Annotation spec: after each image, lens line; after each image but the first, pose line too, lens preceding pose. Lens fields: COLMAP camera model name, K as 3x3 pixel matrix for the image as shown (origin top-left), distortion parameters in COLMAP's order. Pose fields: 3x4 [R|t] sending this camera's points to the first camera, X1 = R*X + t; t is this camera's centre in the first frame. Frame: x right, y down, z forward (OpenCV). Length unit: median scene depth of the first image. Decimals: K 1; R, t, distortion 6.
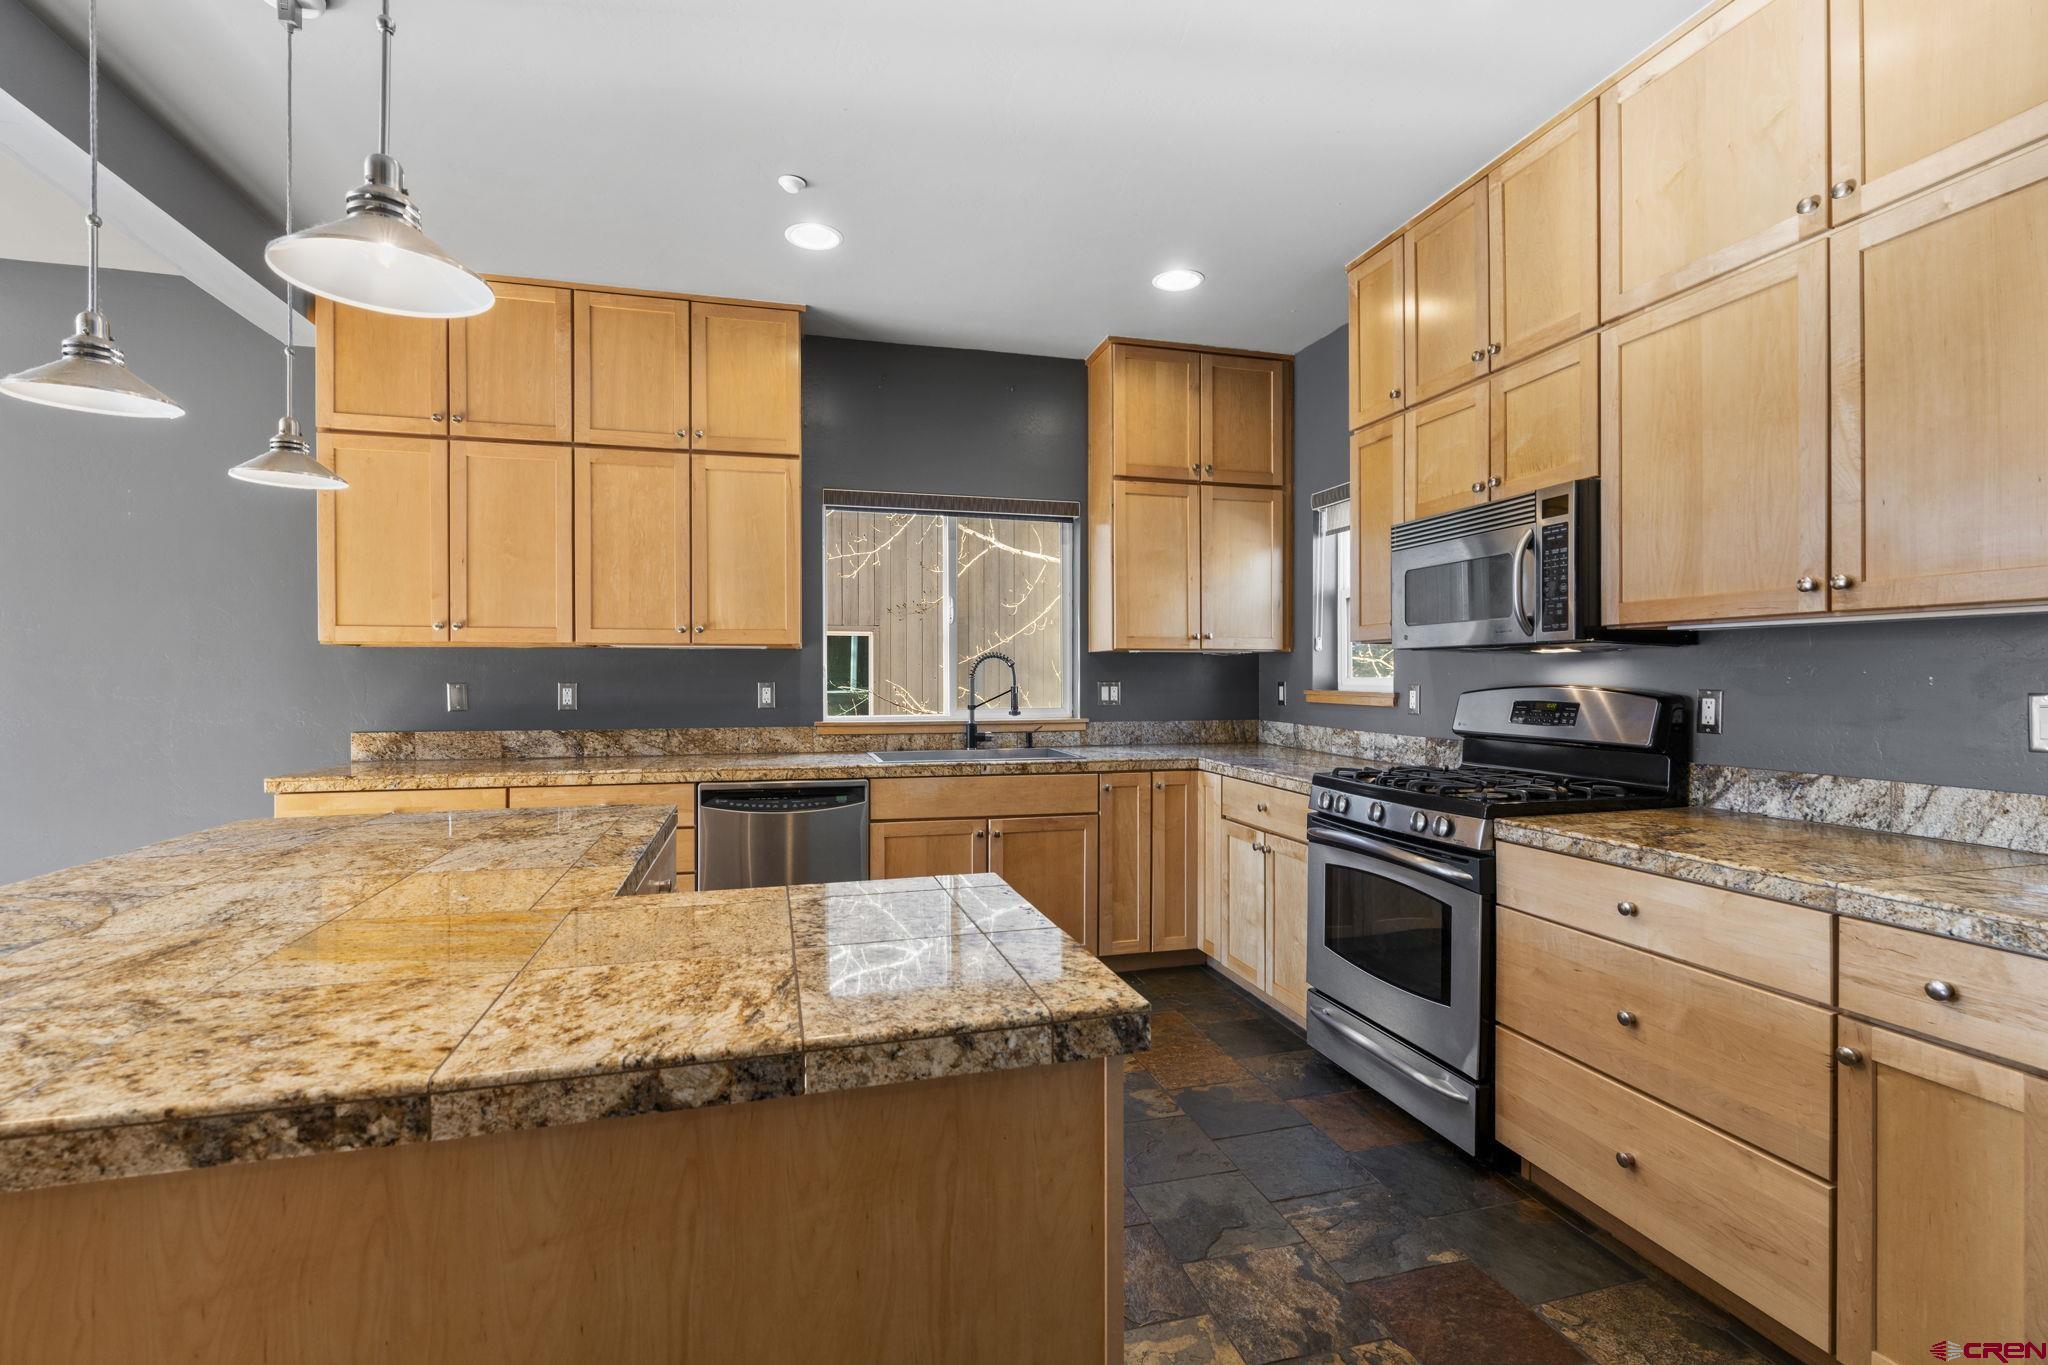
lens RADIAL K [[947.4, 0, 1024.0], [0, 947.4, 682.5], [0, 0, 1]] dist [0.000172, 0.000125]
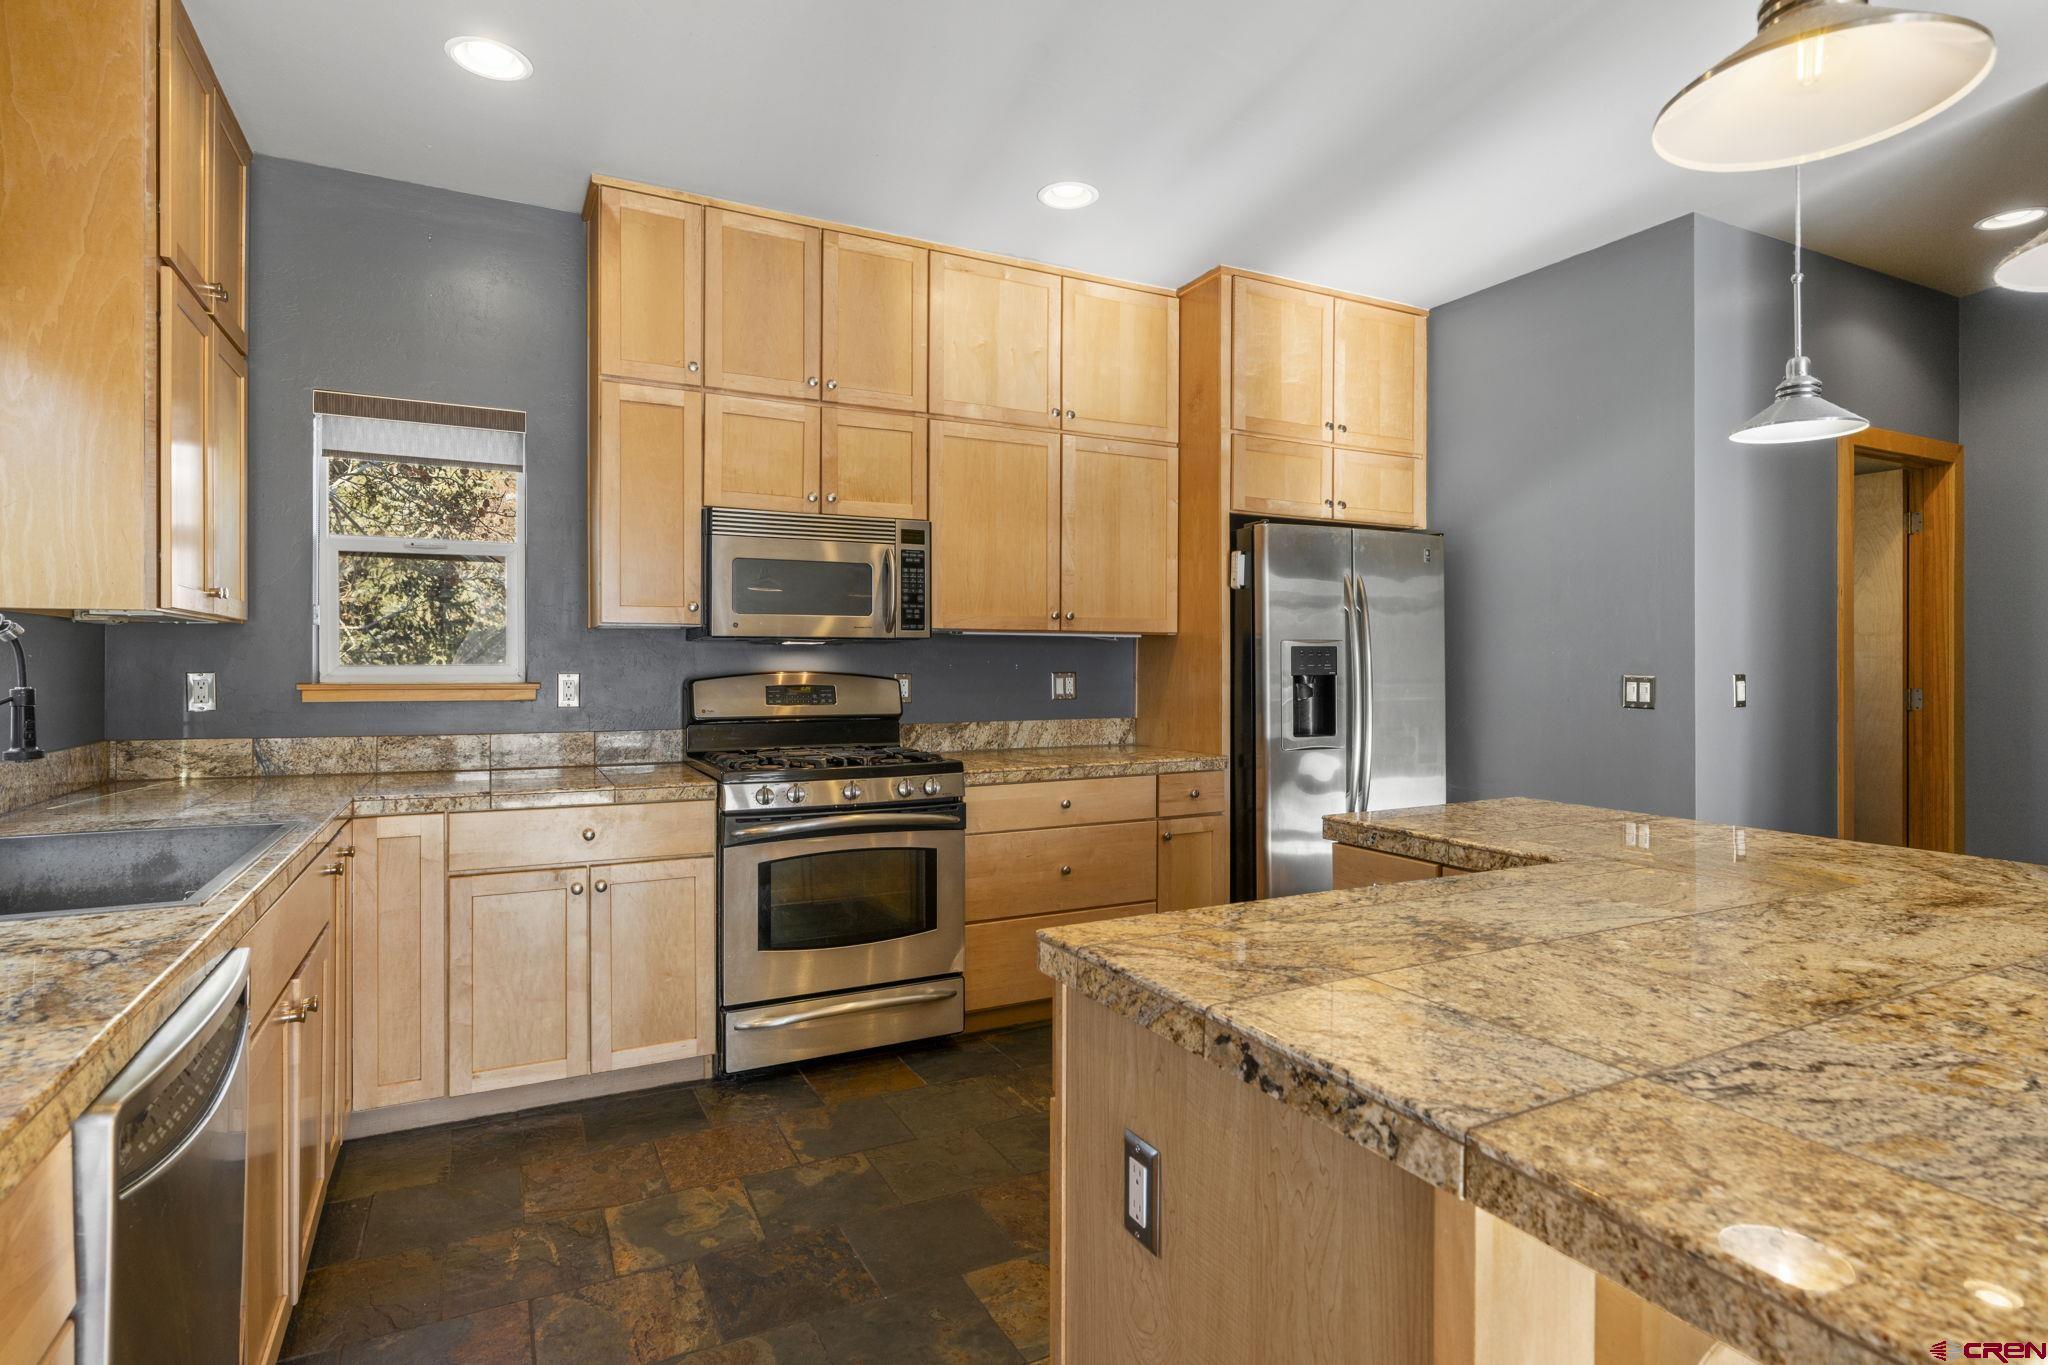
lens RADIAL K [[1023.9, 0, 1033.6], [0, 1023.9, 660.2], [0, 0, 1]] dist [-0.002613, 0.000237]
pose [[-0.207585, 0.003770, 0.978210, -0.992495], [0.005548, 0.999981, -0.002676, -0.008579], [-0.978201, 0.004872, -0.207602, 1.275499]]
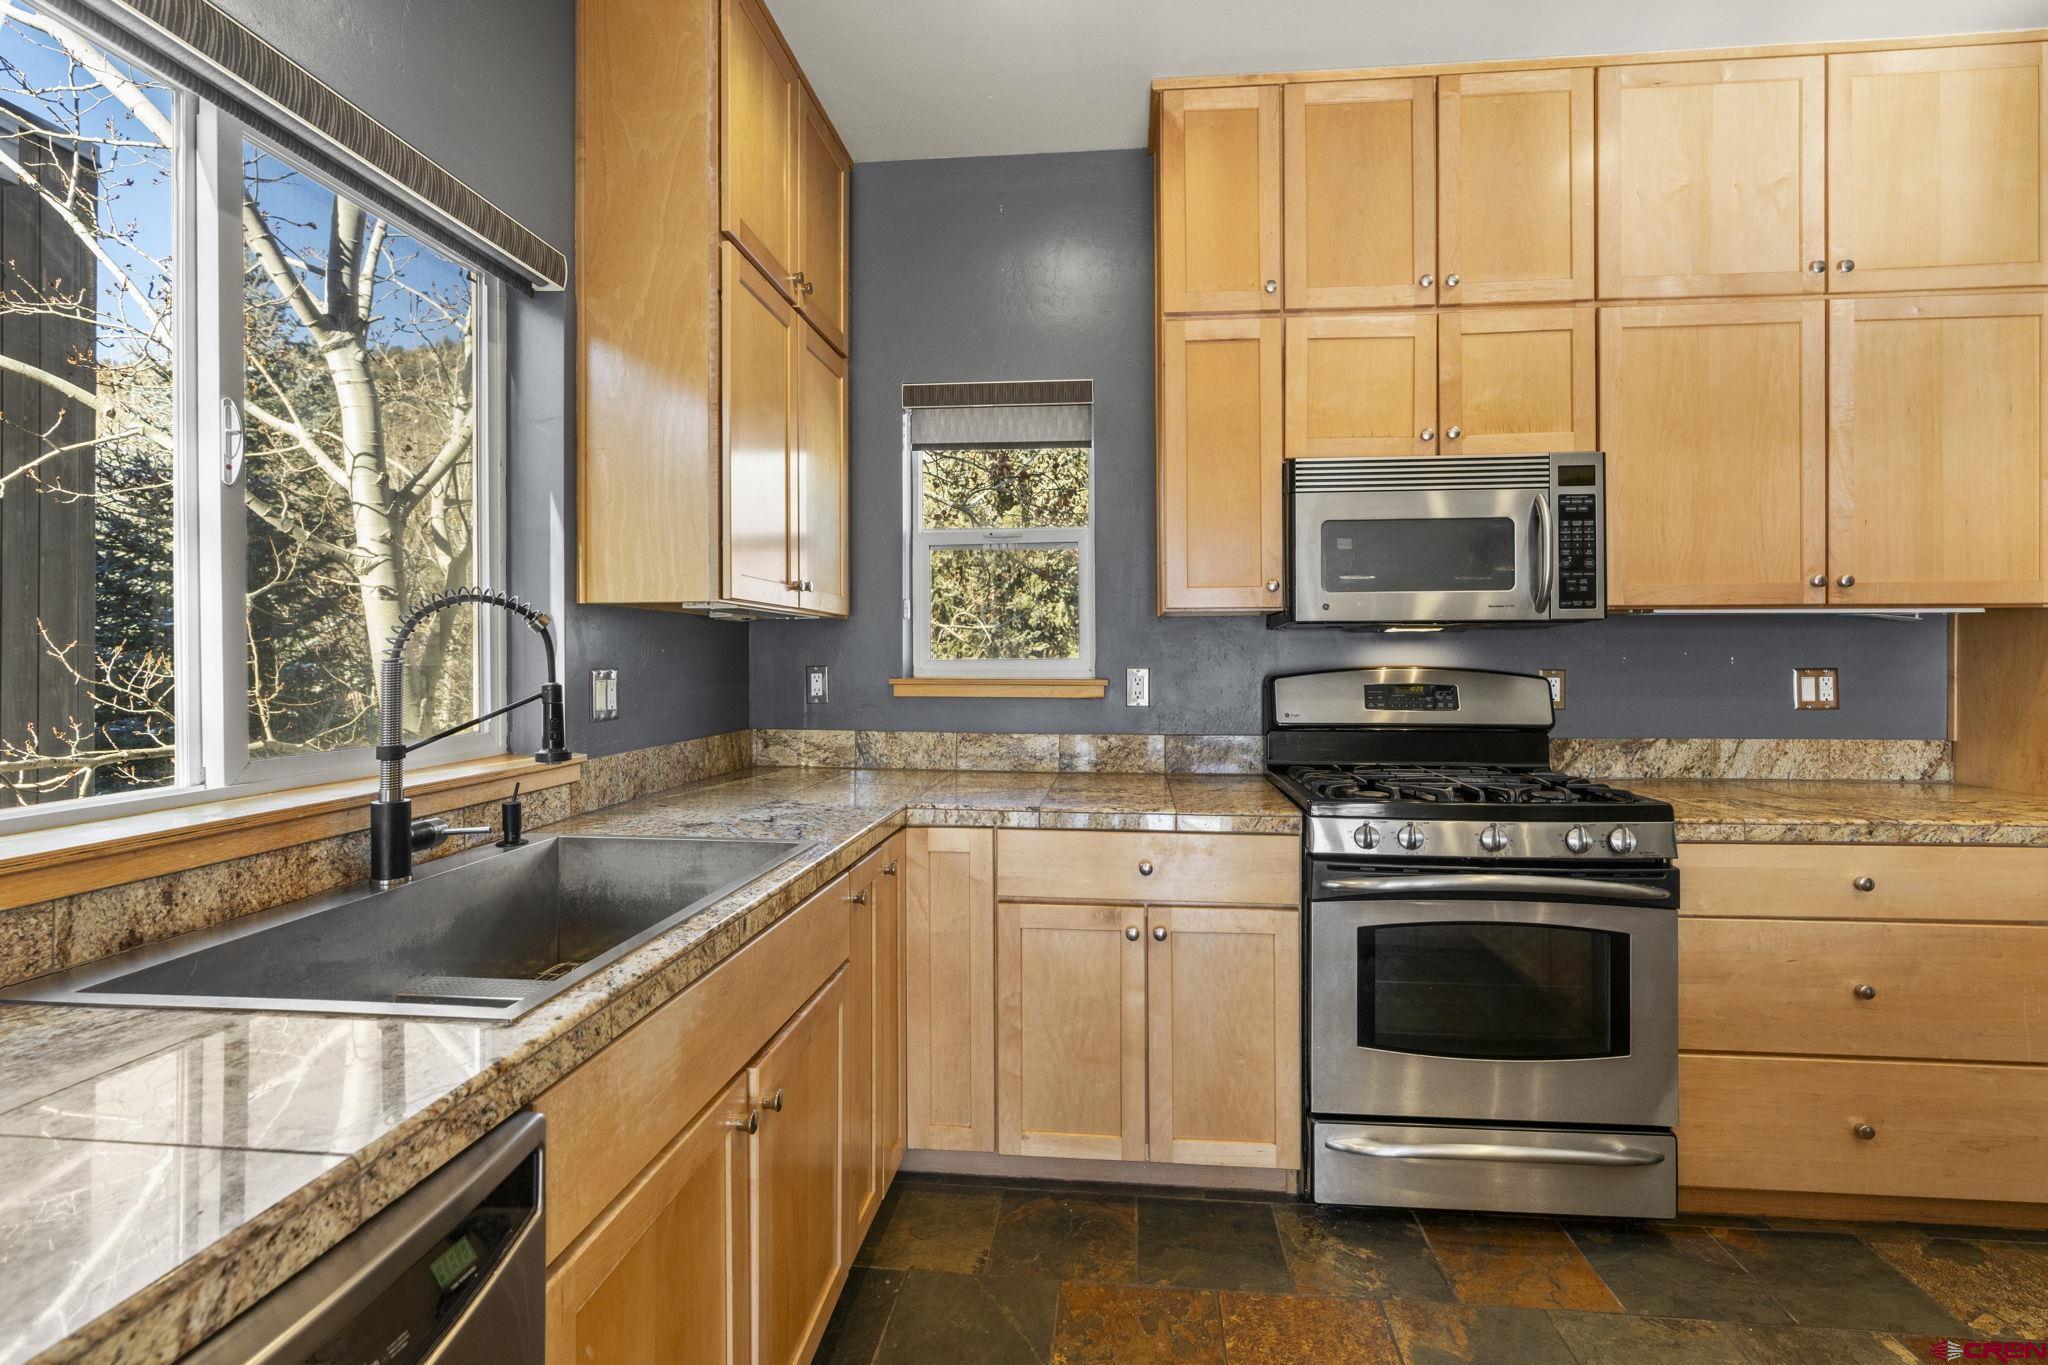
lens RADIAL K [[927.0, 0, 1053.0], [0, 927.0, 655.9], [0, 0, 1]] dist [-0.019287, 0.006781]
pose [[0.350842, 0.003533, 0.936428, -0.530900], [0.007169, 0.999953, -0.006458, -0.006134], [-0.936407, 0.008979, 0.350800, 1.312660]]
